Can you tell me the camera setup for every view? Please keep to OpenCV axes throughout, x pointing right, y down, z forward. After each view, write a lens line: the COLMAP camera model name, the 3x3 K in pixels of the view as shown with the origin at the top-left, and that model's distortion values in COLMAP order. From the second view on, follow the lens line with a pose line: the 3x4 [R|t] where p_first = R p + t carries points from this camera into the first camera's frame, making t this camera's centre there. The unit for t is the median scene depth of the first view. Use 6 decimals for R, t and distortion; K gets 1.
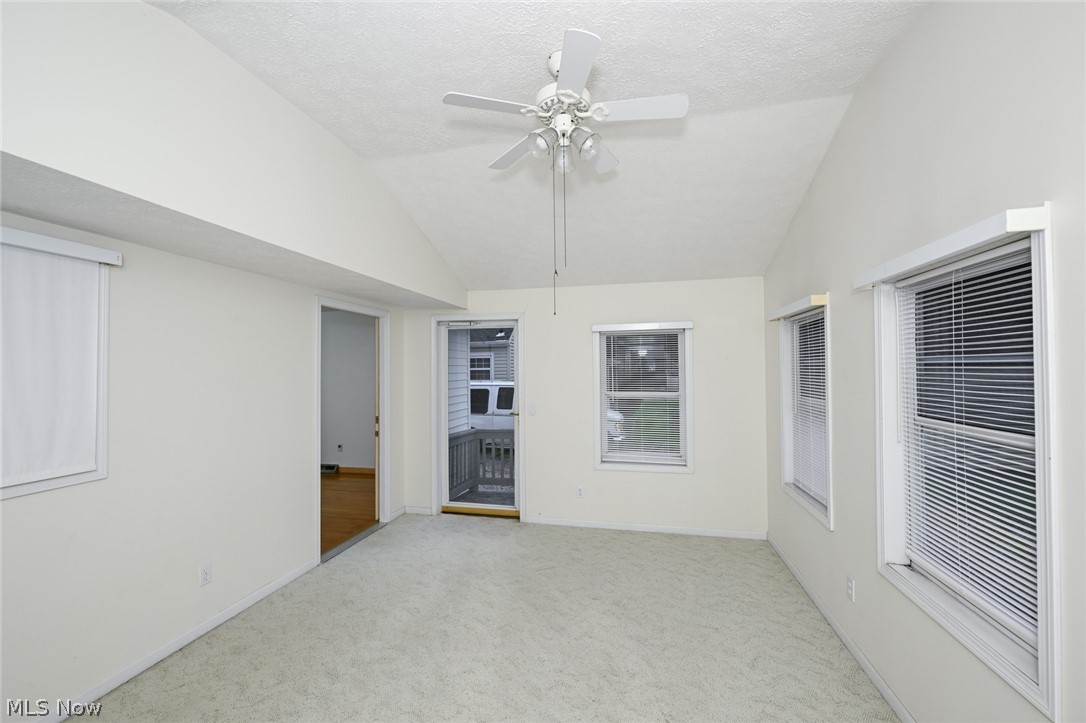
lens RADIAL K [[442.5, 0, 539.9], [0, 442.5, 366.8], [0, 0, 1]] dist [-0.000455, -0.000051]
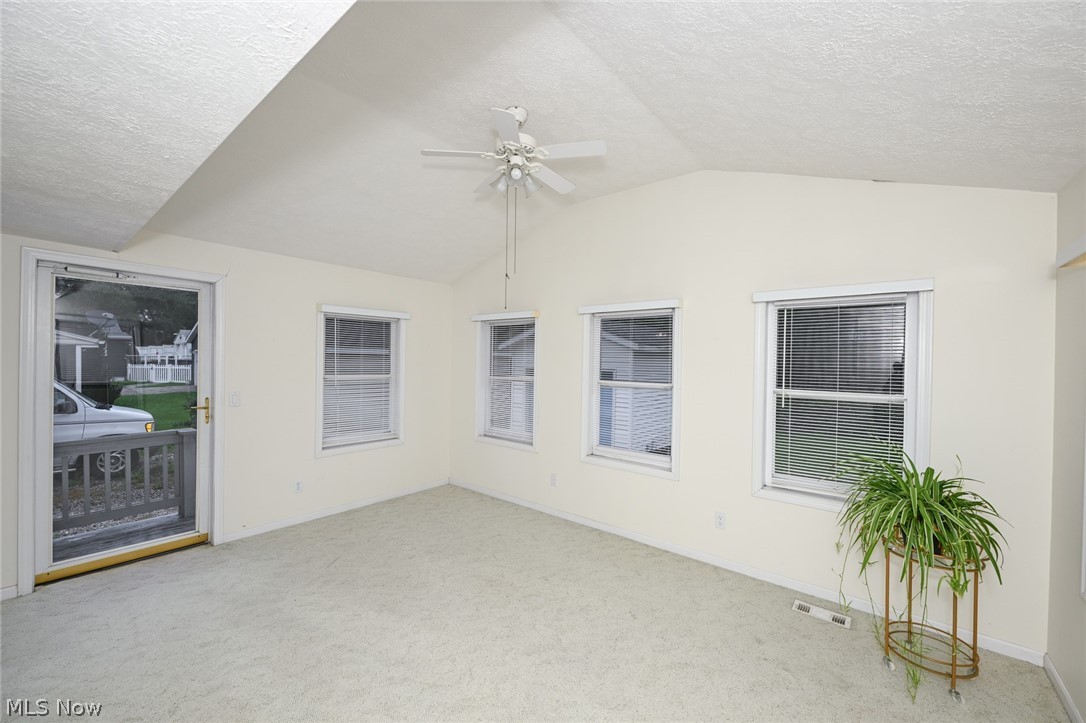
lens RADIAL K [[430.7, 0, 544.2], [0, 430.7, 363.5], [0, 0, 1]] dist [0.000112, 0.000099]
pose [[0.433627, 0.010641, 0.901030, -0.519997], [-0.023961, 0.999713, -0.000275, 0.020446], [-0.900774, -0.021470, 0.433757, 0.174445]]
